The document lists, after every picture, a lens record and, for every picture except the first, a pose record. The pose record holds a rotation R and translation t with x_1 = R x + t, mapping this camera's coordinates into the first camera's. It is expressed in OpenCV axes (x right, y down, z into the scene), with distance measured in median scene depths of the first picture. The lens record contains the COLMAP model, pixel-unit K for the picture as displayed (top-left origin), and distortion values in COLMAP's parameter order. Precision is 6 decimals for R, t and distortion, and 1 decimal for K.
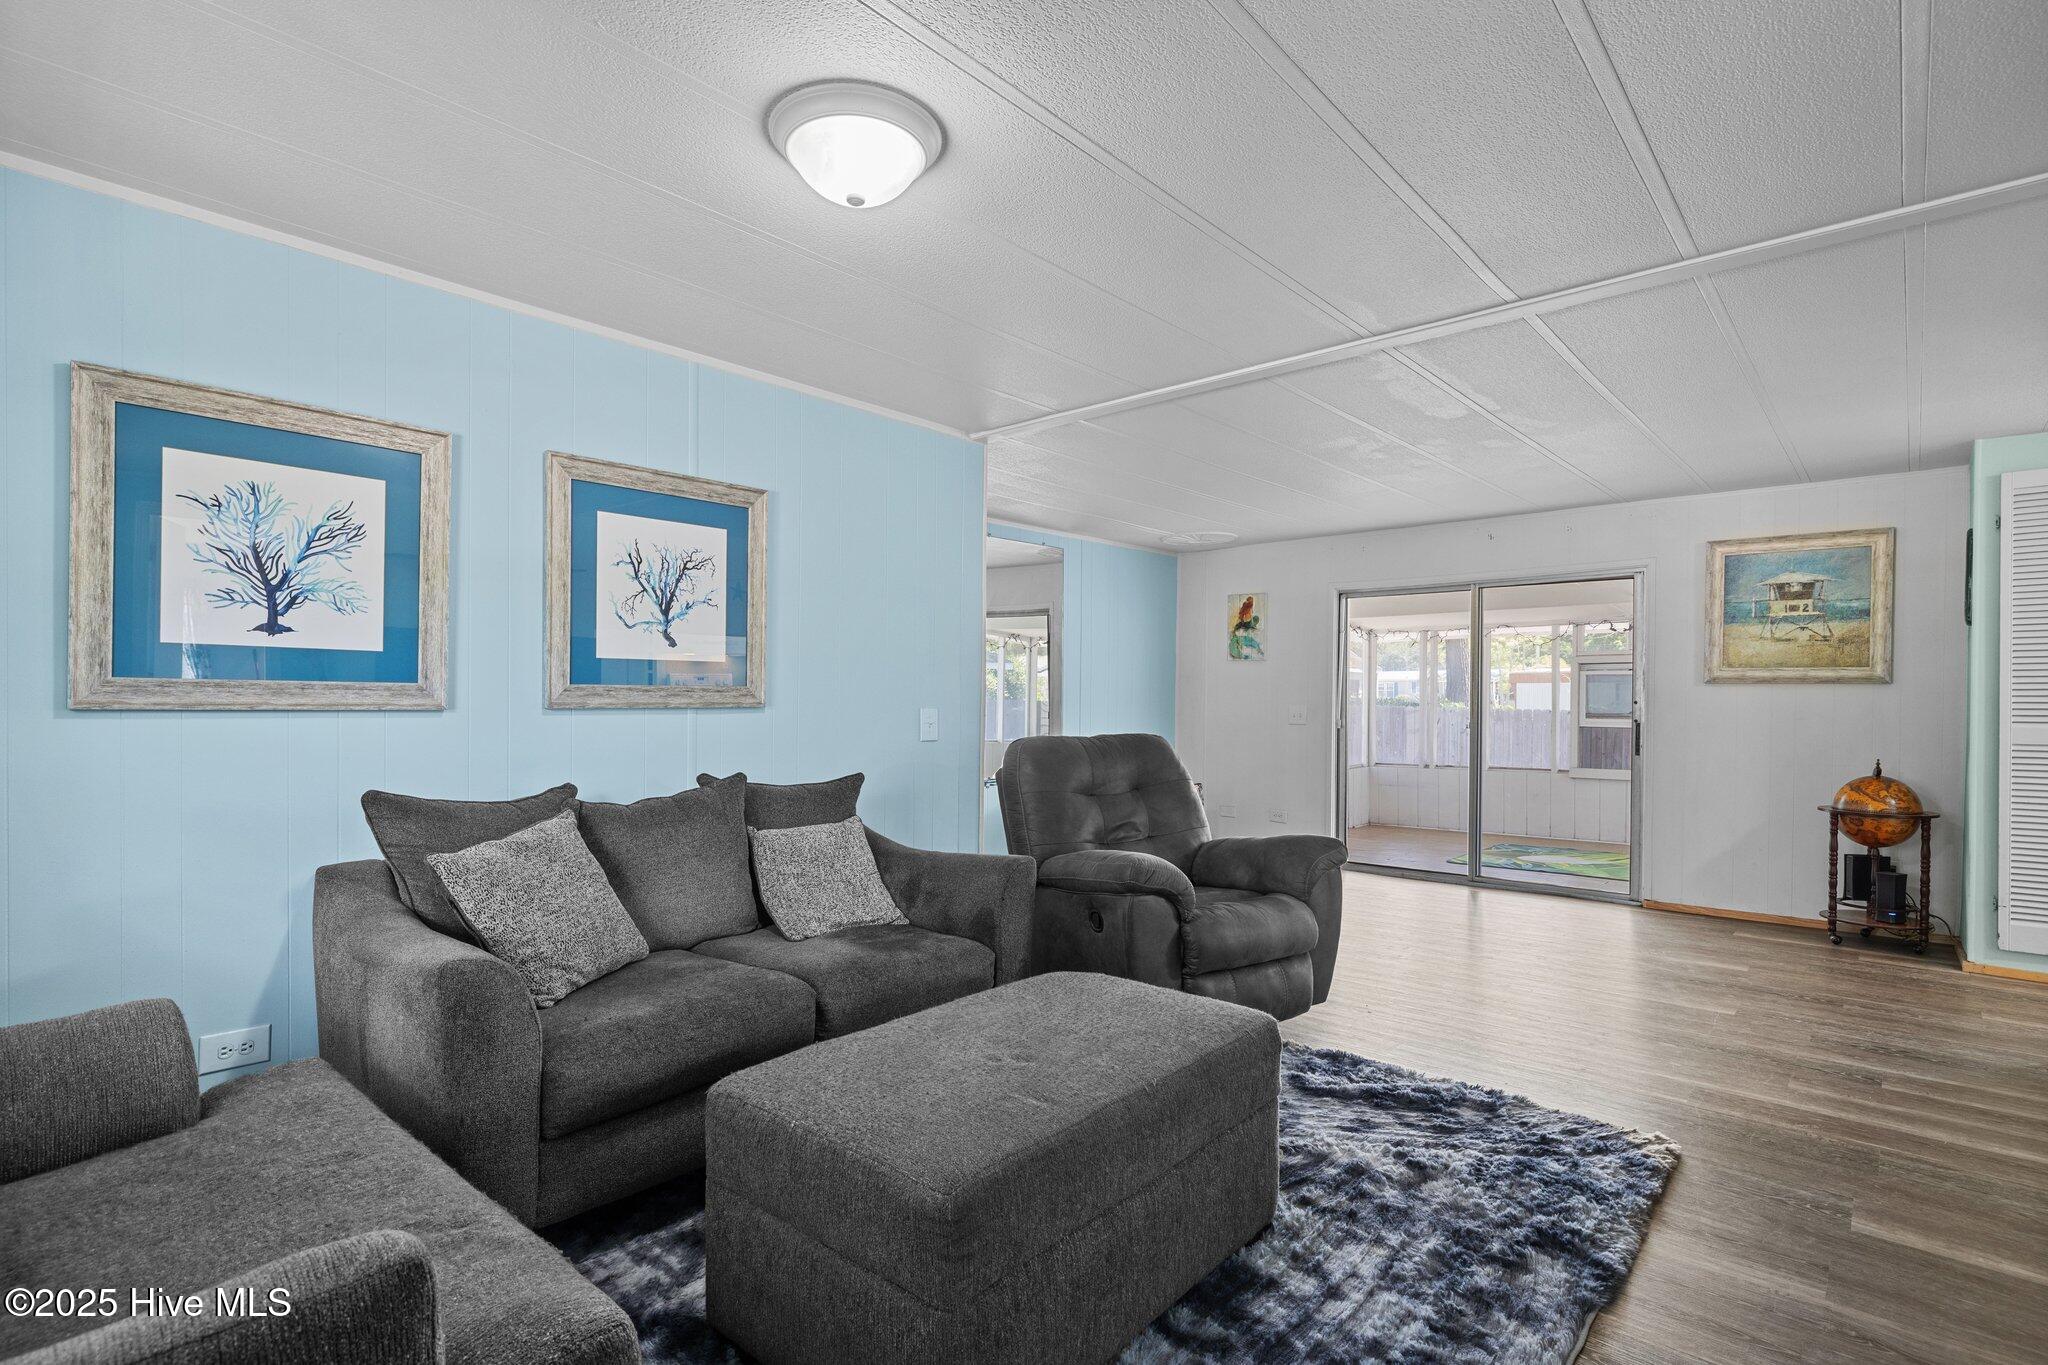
lens RADIAL K [[997.3, 0, 1024.8], [0, 997.3, 704.4], [0, 0, 1]] dist [0.000209, 0.000157]
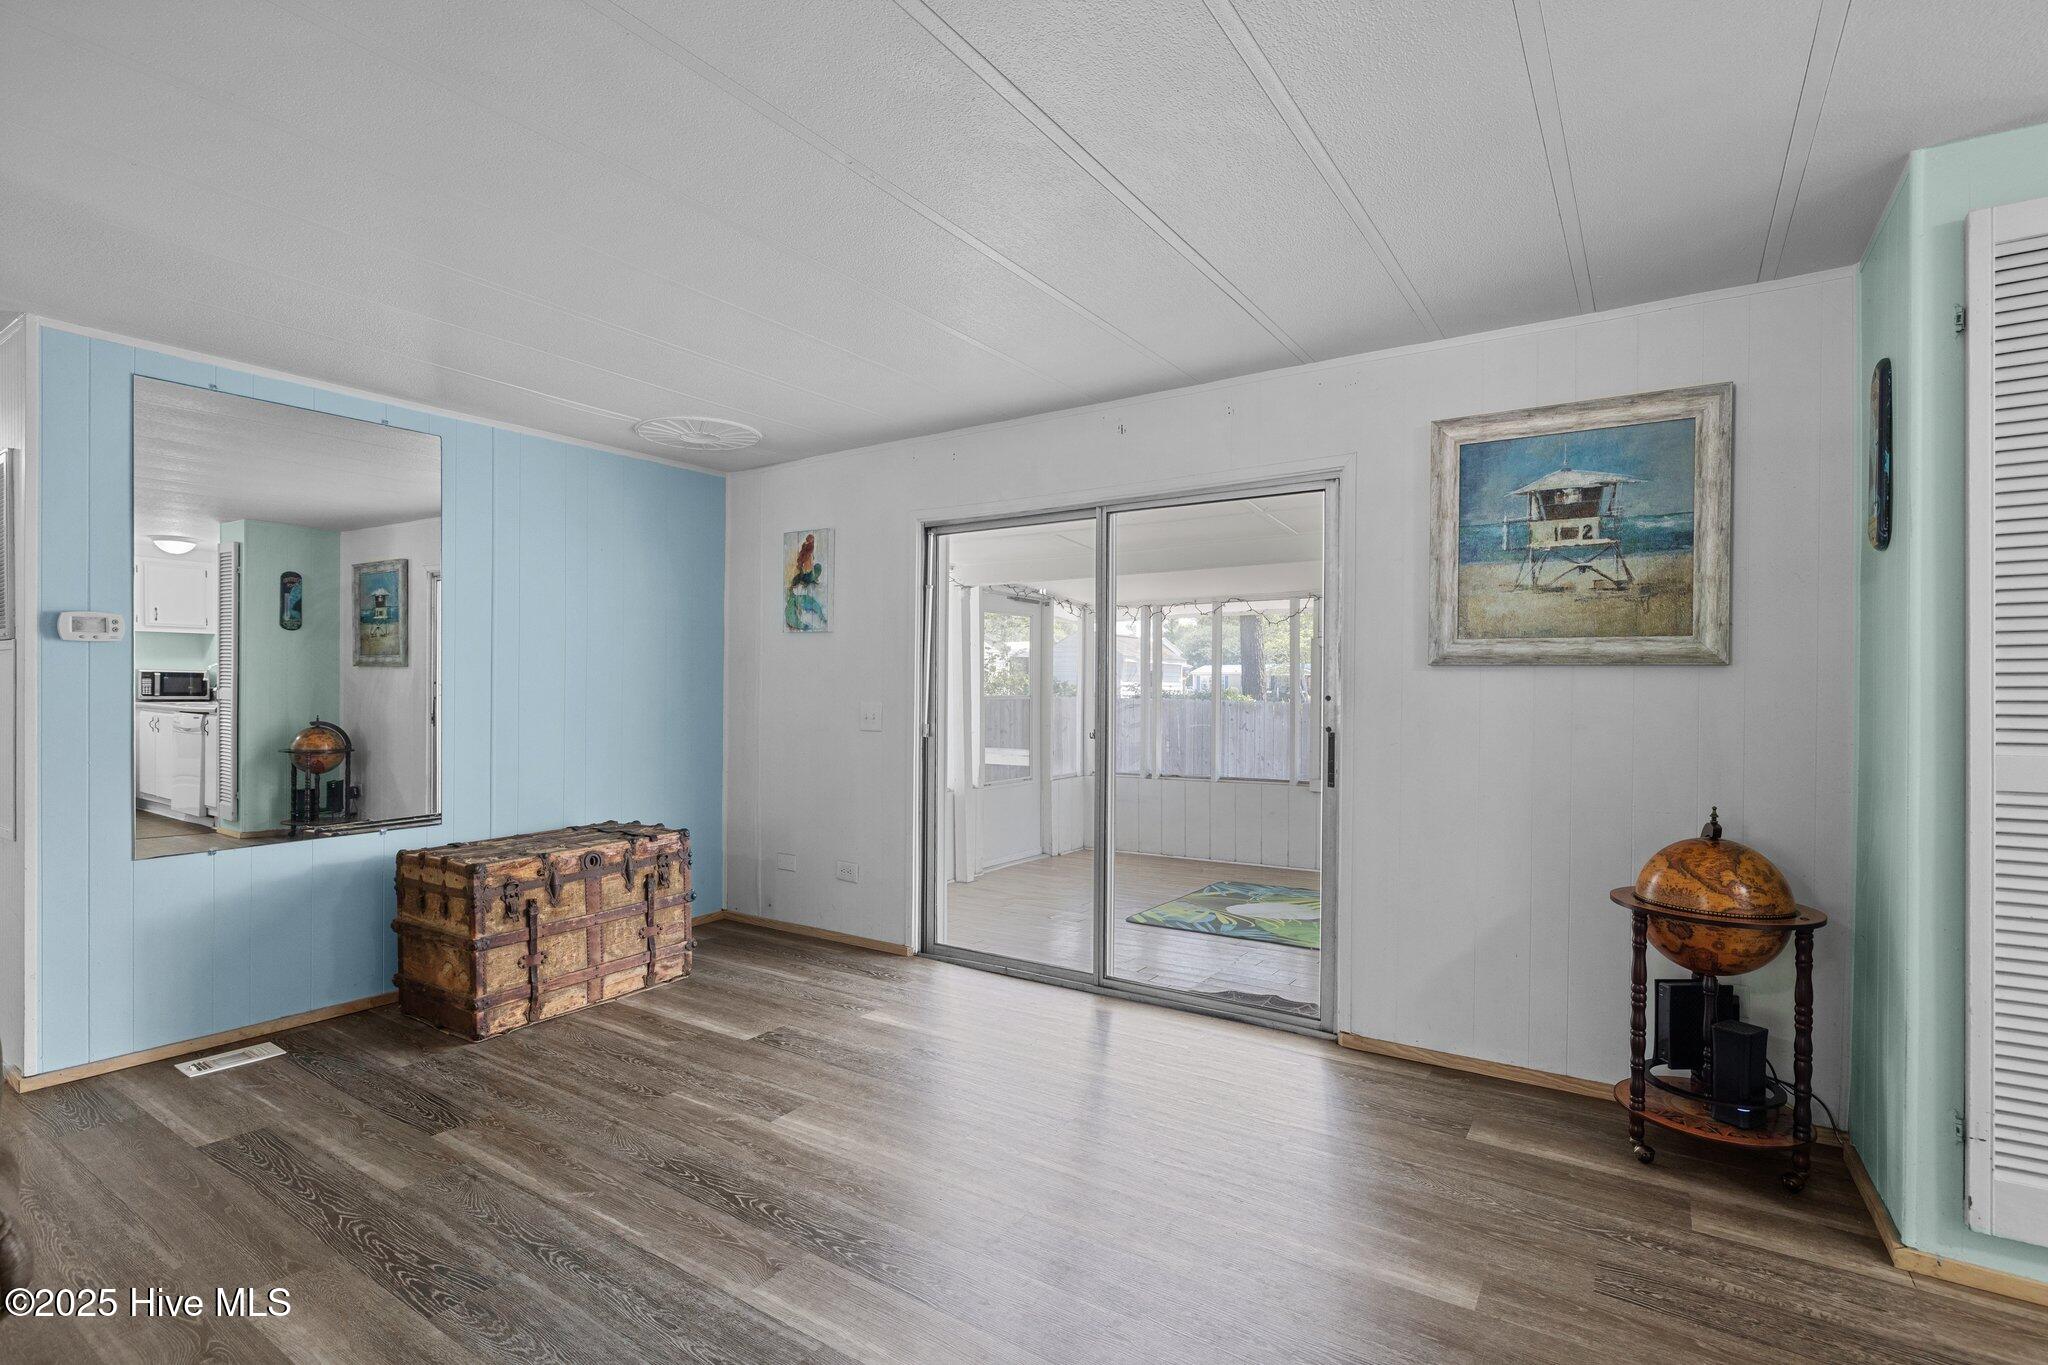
lens RADIAL K [[957.0, 0, 1024.0], [0, 957.0, 687.9], [0, 0, 1]] dist [-0.003183, -0.000267]
pose [[0.990426, 0.001916, 0.138030, 0.408552], [-0.000760, 0.999964, -0.008421, -0.003621], [-0.138042, 0.008235, 0.990392, 0.529999]]
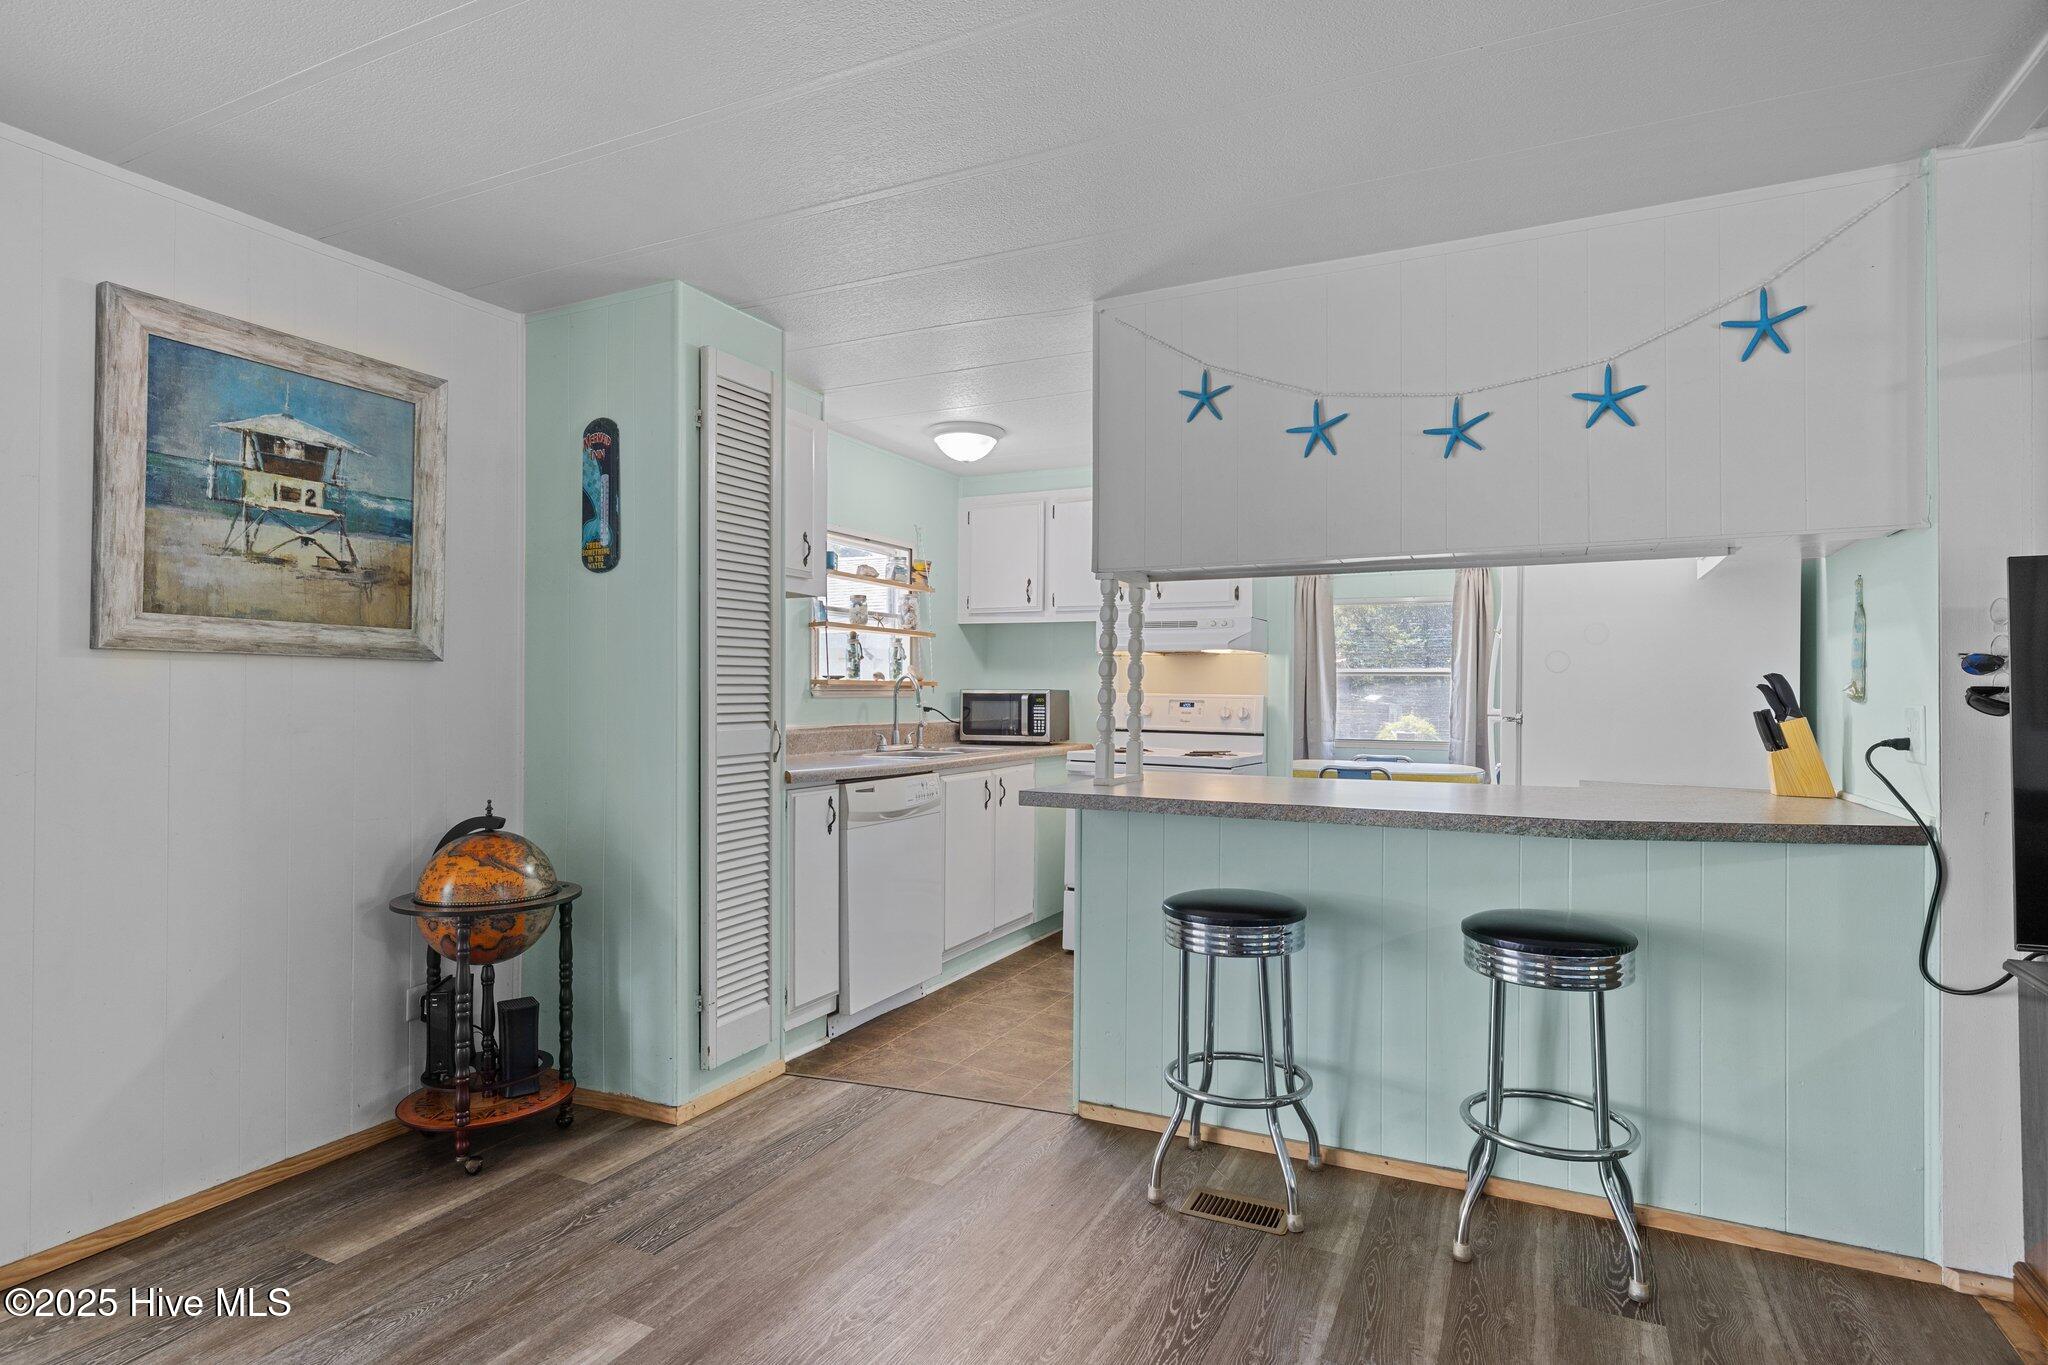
lens RADIAL K [[1062.9, 0, 1022.5], [0, 1062.9, 685.8], [0, 0, 1]] dist [-0.000311, 0.000225]
pose [[-0.265033, -0.000001, 0.964239, 0.213295], [0.004725, 0.999988, 0.001300, -0.006566], [-0.964228, 0.004901, -0.265030, 0.844402]]
